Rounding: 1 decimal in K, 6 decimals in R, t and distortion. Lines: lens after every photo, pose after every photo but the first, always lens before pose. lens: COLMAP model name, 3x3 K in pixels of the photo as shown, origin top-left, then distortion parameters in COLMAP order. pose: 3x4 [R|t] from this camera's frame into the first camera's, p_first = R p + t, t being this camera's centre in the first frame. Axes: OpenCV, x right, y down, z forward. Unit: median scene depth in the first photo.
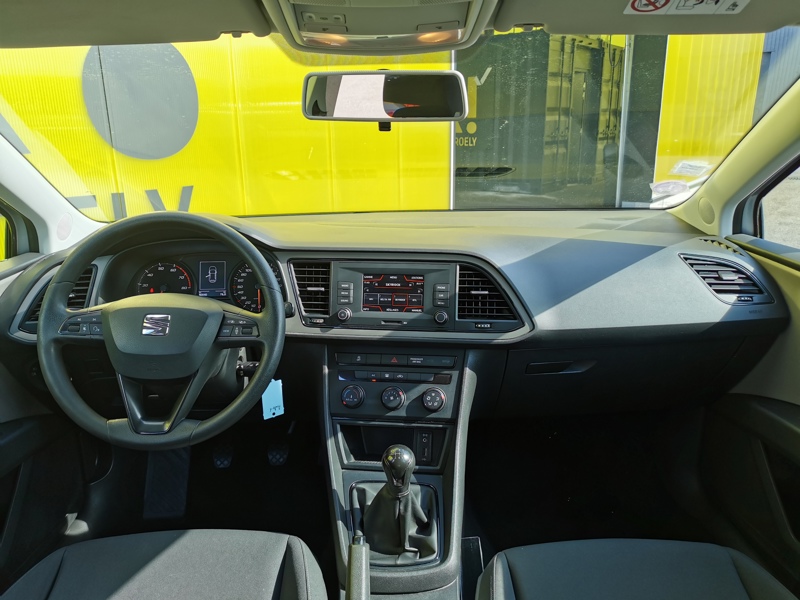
lens RADIAL K [[629.0, 0, 400.0], [0, 629.0, 300.0], [0, 0, 1]] dist [-0.002710, -0.004326]
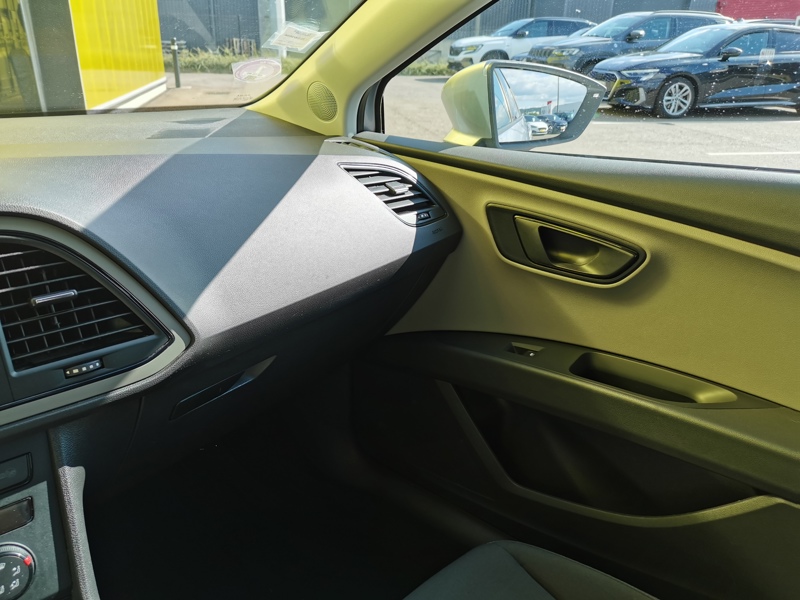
lens RADIAL K [[586.9, 0, 400.5], [0, 586.9, 327.4], [0, 0, 1]] dist [0.005605, 0.002648]
pose [[0.628468, -0.290900, 0.721391, -0.015598], [0.165942, 0.956226, 0.241030, -0.047817], [-0.759929, -0.031771, 0.649230, 0.555292]]
